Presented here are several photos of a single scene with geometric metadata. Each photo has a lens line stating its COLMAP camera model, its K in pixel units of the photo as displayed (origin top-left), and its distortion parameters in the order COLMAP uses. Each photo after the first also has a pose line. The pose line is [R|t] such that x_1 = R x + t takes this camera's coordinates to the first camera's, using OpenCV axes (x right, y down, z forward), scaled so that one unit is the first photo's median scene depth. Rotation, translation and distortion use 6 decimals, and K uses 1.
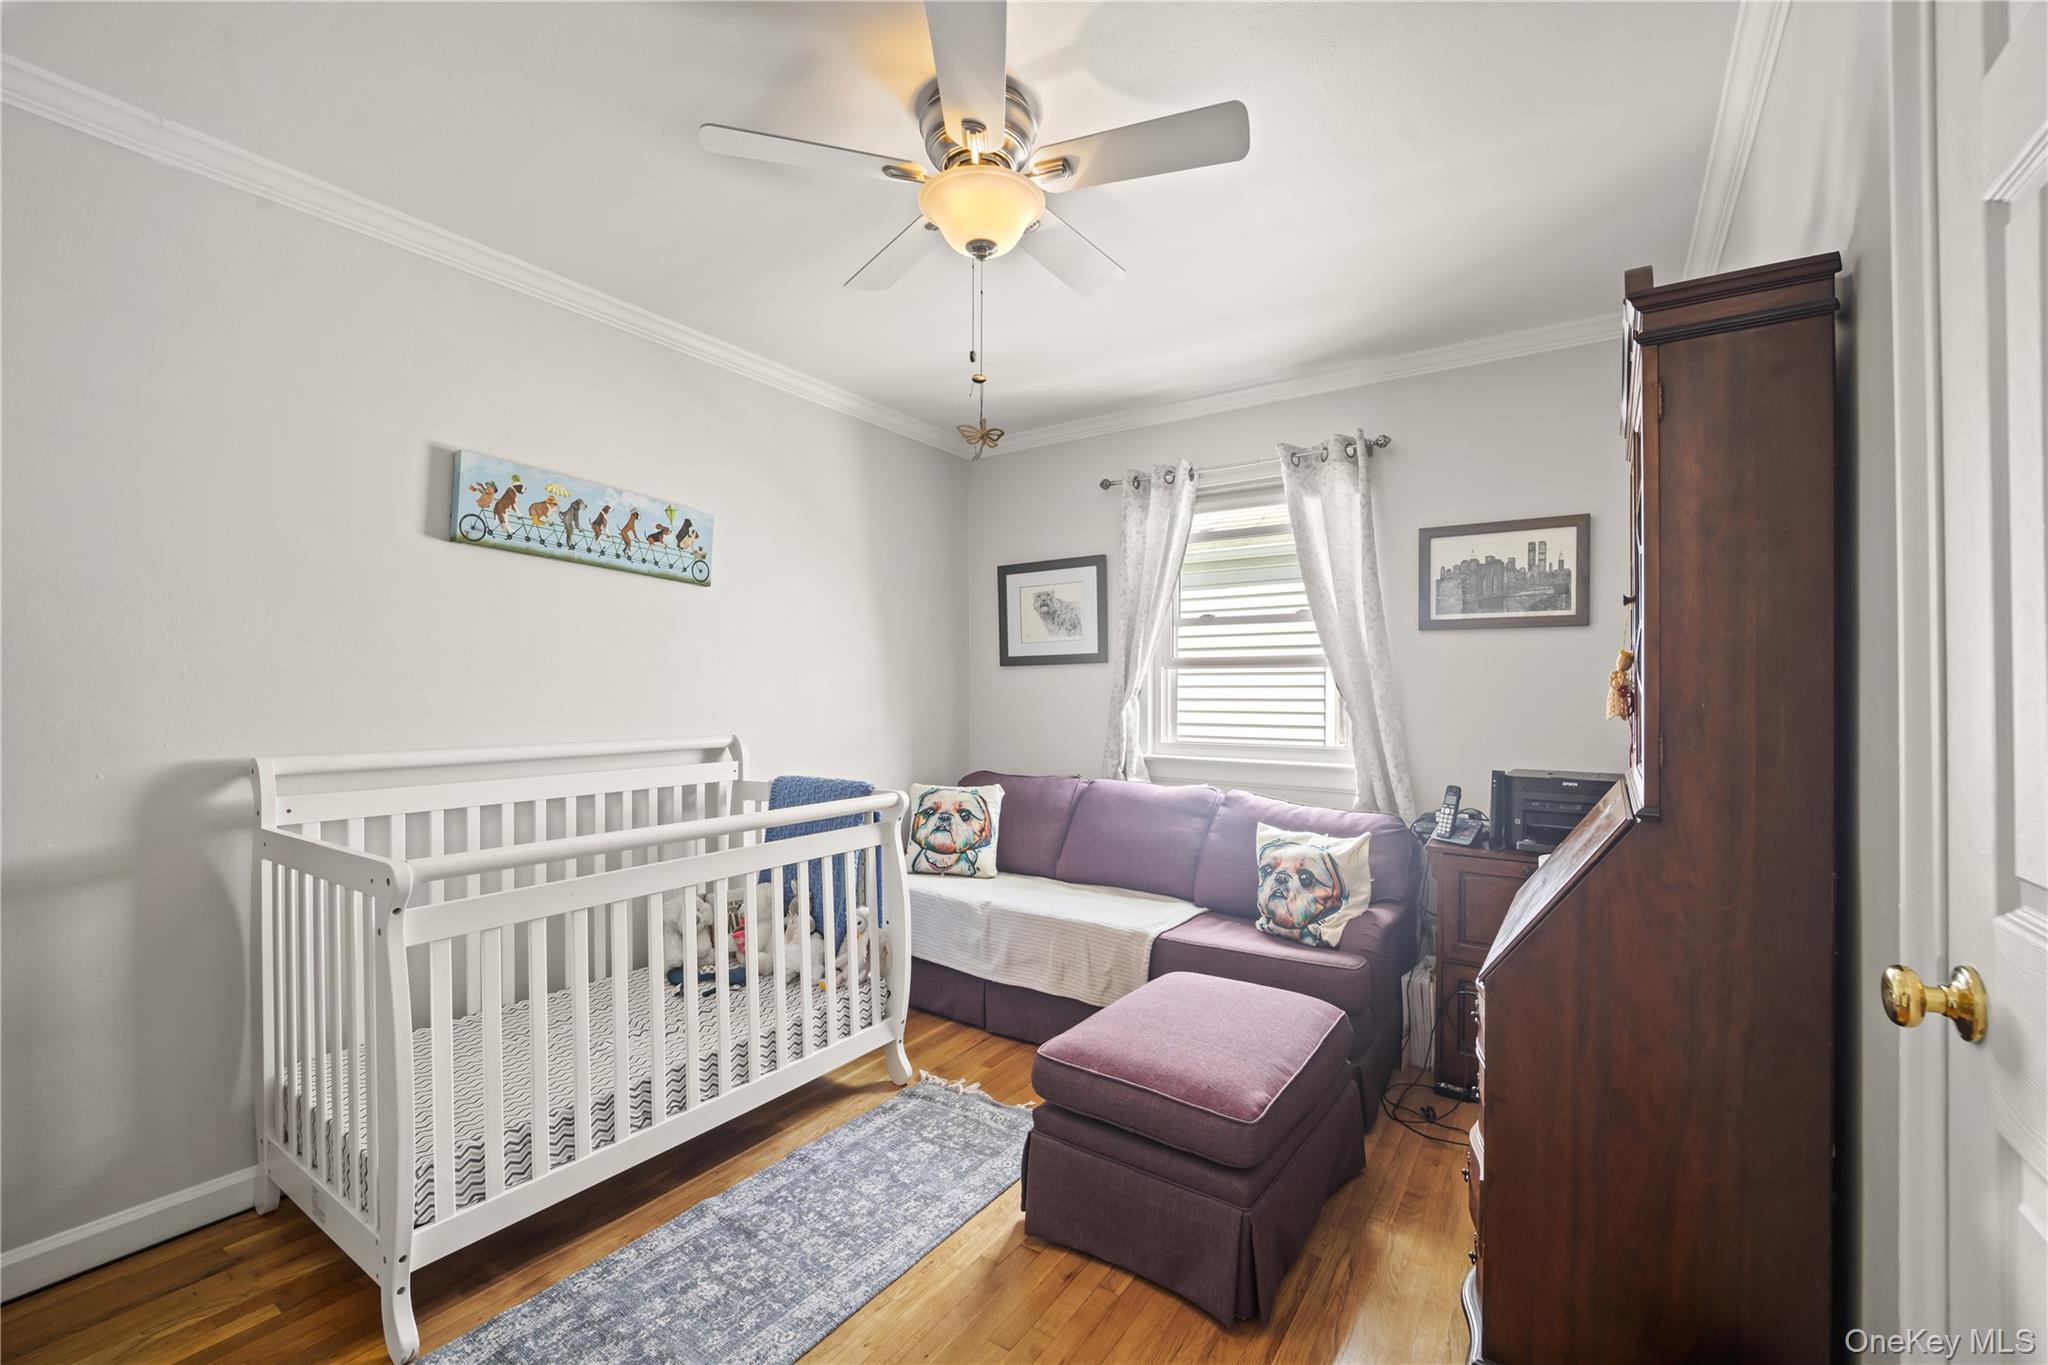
lens RADIAL K [[830.5, 0, 1025.7], [0, 830.5, 689.6], [0, 0, 1]] dist [-0.013249, 0.000346]
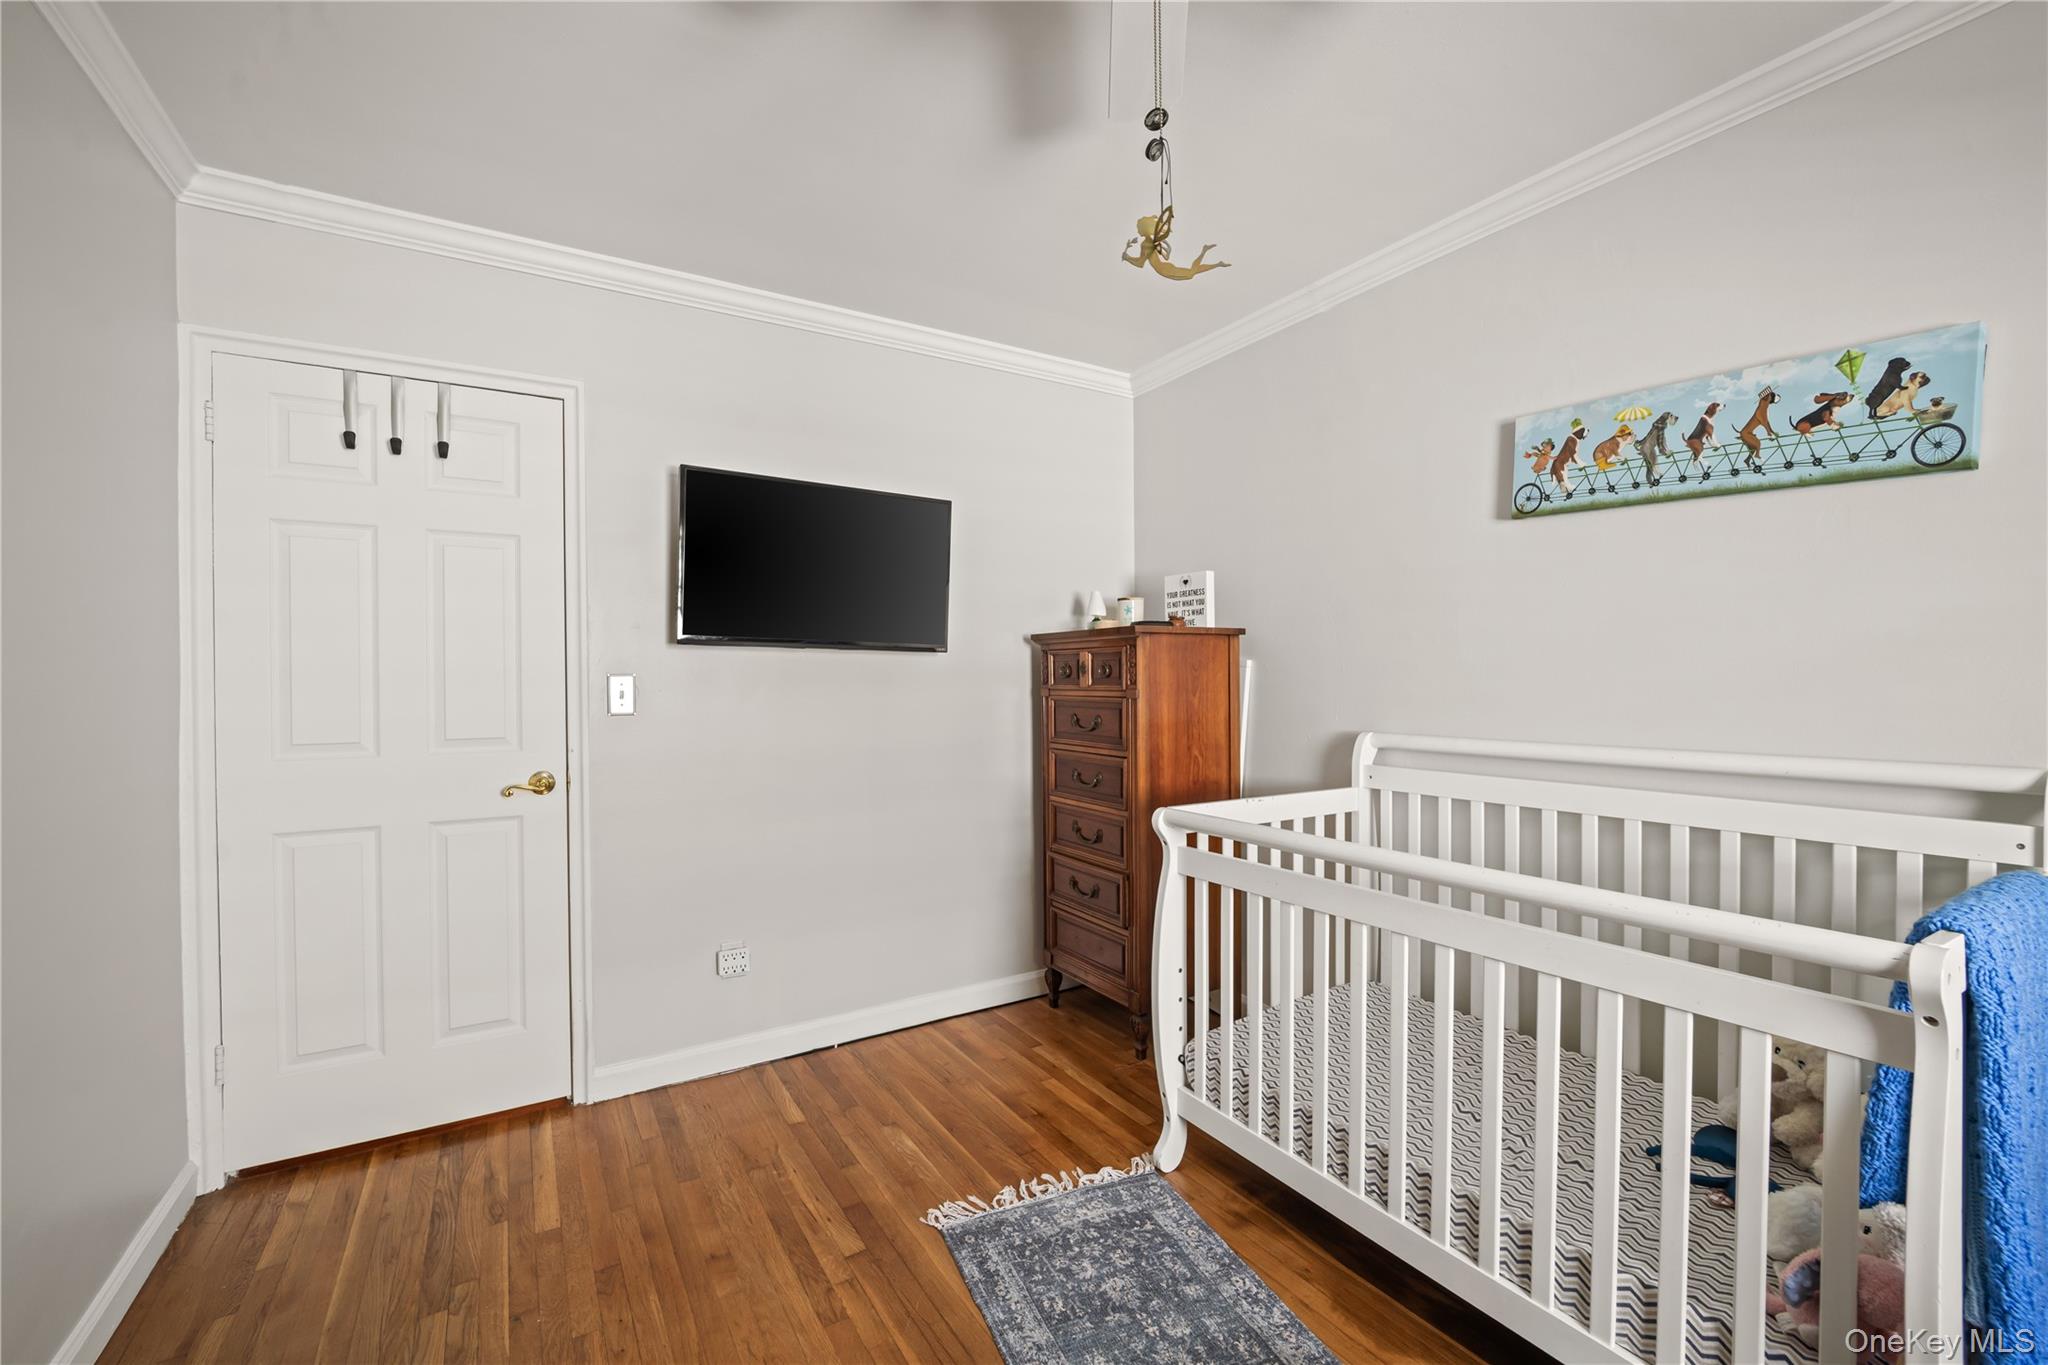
lens RADIAL K [[830.5, 0, 1020.0], [0, 830.5, 694.6], [0, 0, 1]] dist [-0.013249, 0.000346]
pose [[-0.396416, 0.009019, -0.918027, 0.349432], [0.001672, 0.999957, 0.009102, 0.008235], [0.918069, 0.002074, -0.396414, 0.778046]]
